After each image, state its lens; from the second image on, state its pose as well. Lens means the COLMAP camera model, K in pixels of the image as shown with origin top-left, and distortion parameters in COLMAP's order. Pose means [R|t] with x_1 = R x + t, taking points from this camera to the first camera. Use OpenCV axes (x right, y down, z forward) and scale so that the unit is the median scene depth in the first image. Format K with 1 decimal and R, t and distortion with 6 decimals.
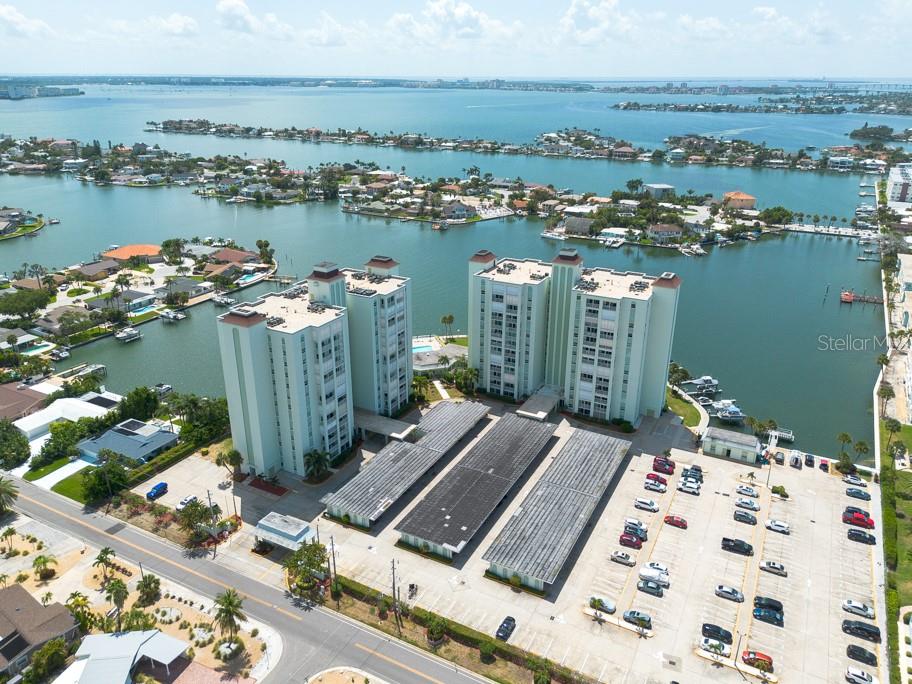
lens RADIAL K [[677.4, 0, 451.9], [0, 677.4, 343.4], [0, 0, 1]] dist [0.058449, -0.062223]
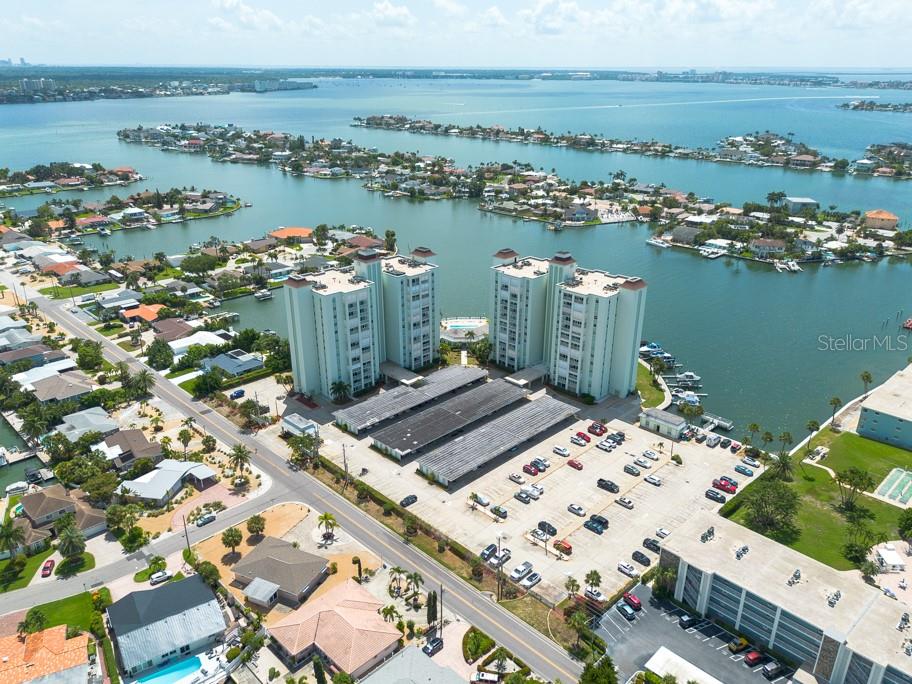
lens RADIAL K [[689.0, 0, 454.2], [0, 689.0, 363.7], [0, 0, 1]] dist [0.068972, -0.074518]
pose [[0.956618, 0.115409, -0.267511, 0.344638], [-0.107278, 0.993216, 0.044867, 0.026953], [0.270874, -0.014223, 0.962510, -0.264660]]
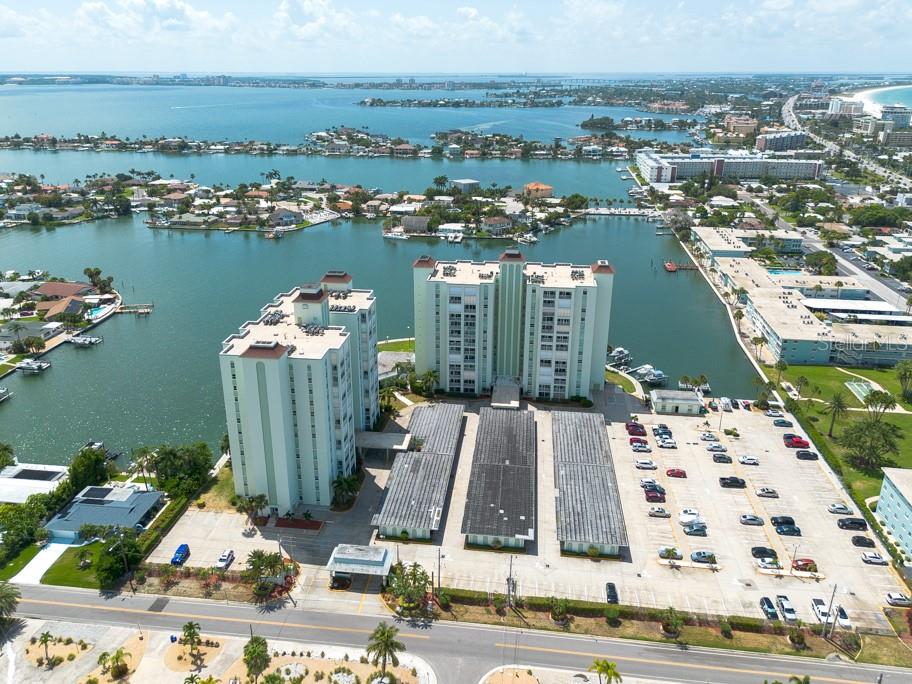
lens RADIAL K [[699.9, 0, 444.3], [0, 699.9, 315.6], [0, 0, 1]] dist [0.060594, -0.069536]
pose [[0.934640, -0.121558, 0.334173, -0.317325], [0.134694, 0.990753, -0.016331, -0.028408], [-0.329098, 0.060275, 0.942370, -0.007221]]
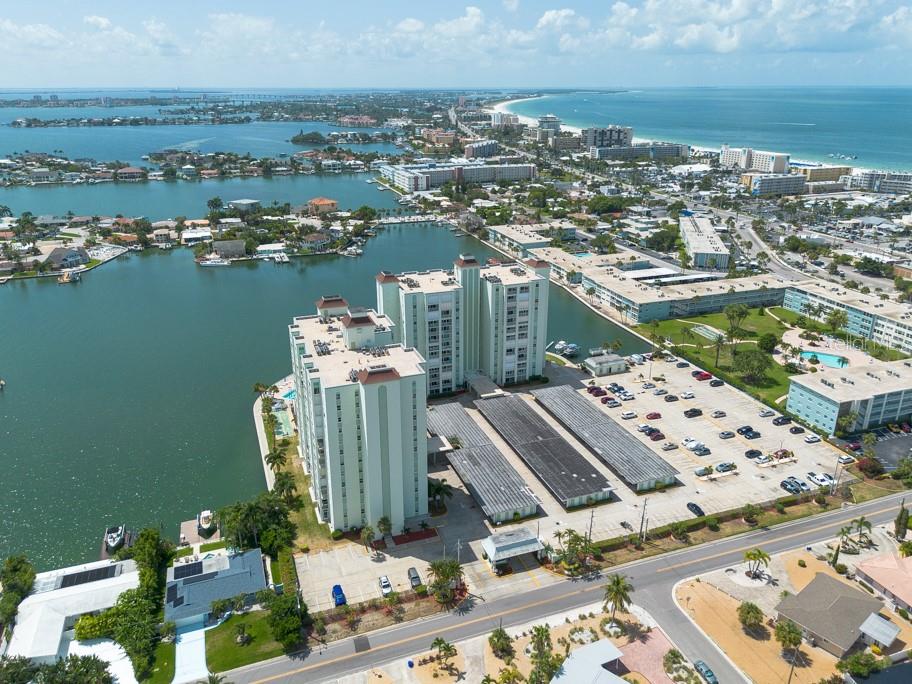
lens RADIAL K [[685.4, 0, 455.7], [0, 685.4, 321.6], [0, 0, 1]] dist [0.062359, -0.071061]
pose [[0.665311, -0.249279, 0.703719, -0.725632], [0.280160, 0.957084, 0.074160, -0.121287], [-0.692005, 0.147815, 0.706597, 0.181909]]
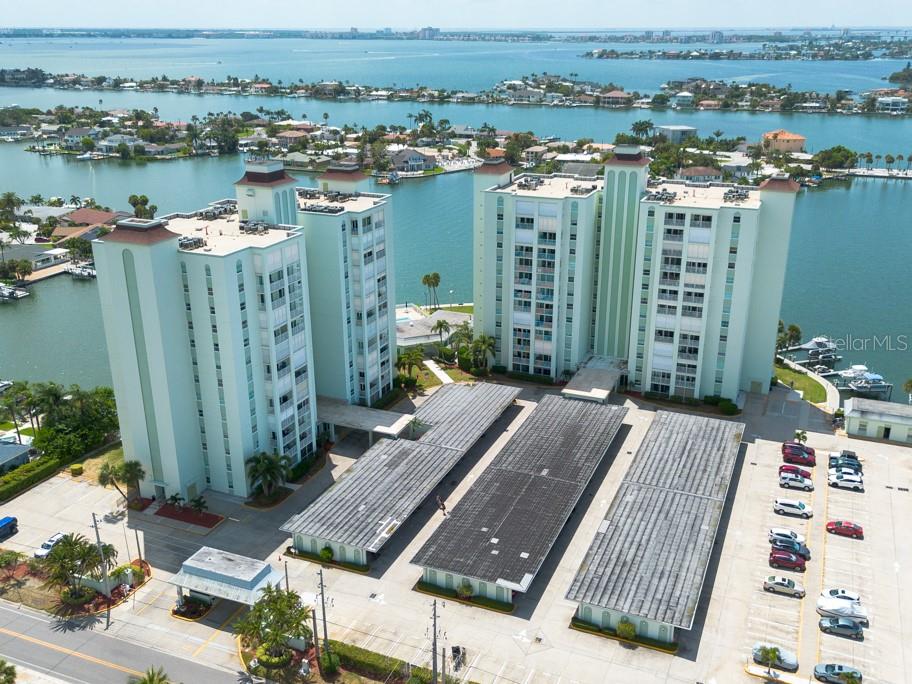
lens RADIAL K [[878.3, 0, 458.1], [0, 878.3, 368.6], [0, 0, 1]] dist [0.076962, -0.109381]
pose [[0.995445, -0.039121, 0.086937, -0.078575], [0.039738, 0.999196, -0.005378, 0.078622], [-0.086657, 0.008808, 0.996199, 0.156738]]
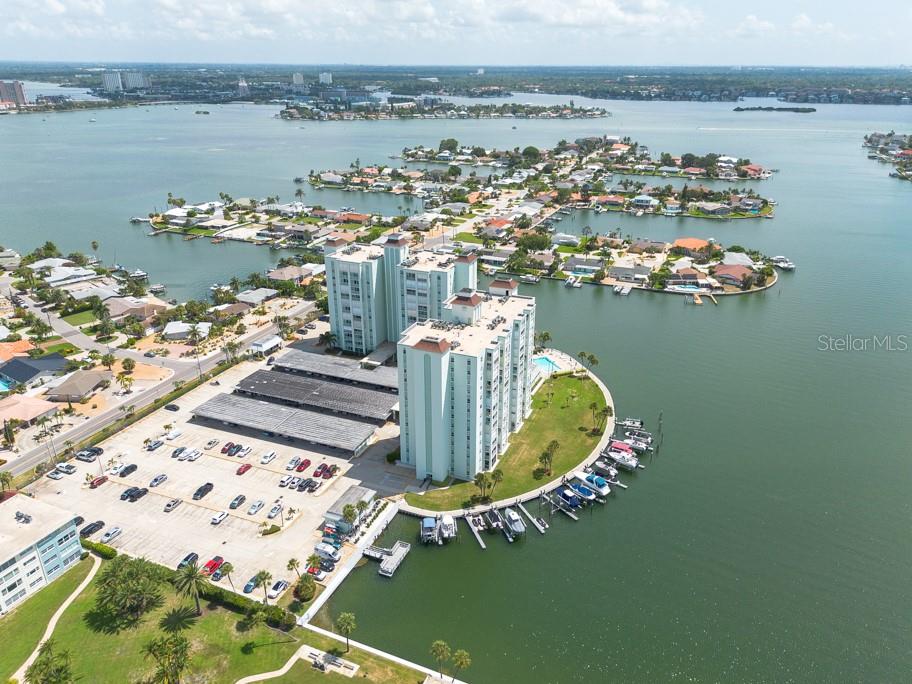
lens RADIAL K [[664.8, 0, 465.1], [0, 664.8, 345.0], [0, 0, 1]] dist [0.058812, -0.057500]
pose [[0.101370, 0.384785, -0.917423, 1.121428], [-0.370806, 0.870336, 0.324064, -0.390839], [0.923161, 0.307336, 0.230906, 0.801853]]
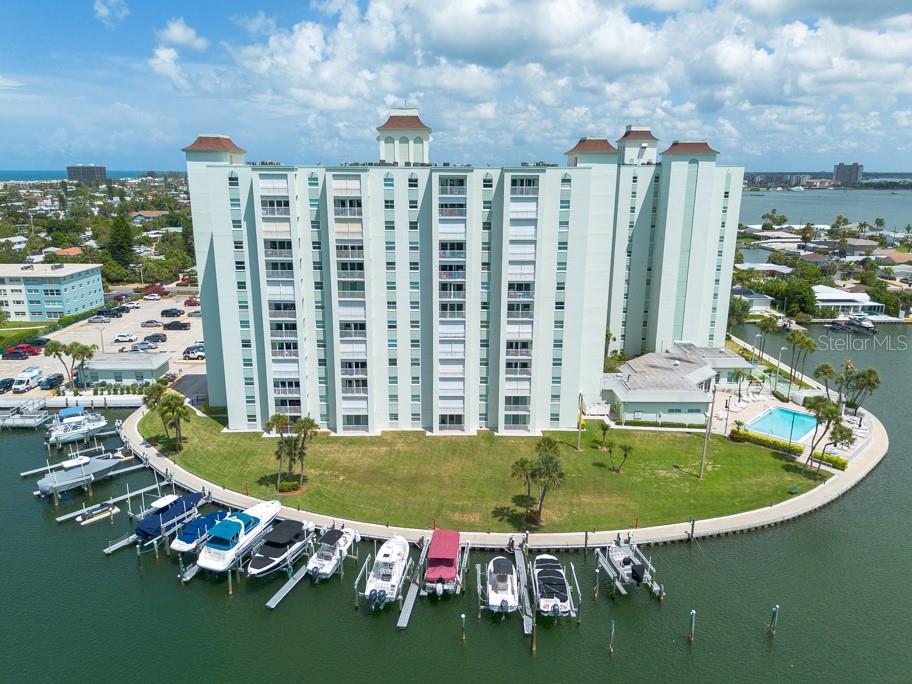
lens RADIAL K [[658.2, 0, 449.0], [0, 658.2, 343.8], [0, 0, 1]] dist [0.057673, -0.055712]
pose [[-0.875664, 0.116510, -0.468655, 0.403504], [-0.183782, 0.817038, 0.546509, -0.276248], [0.446583, 0.564689, -0.694039, 1.482114]]
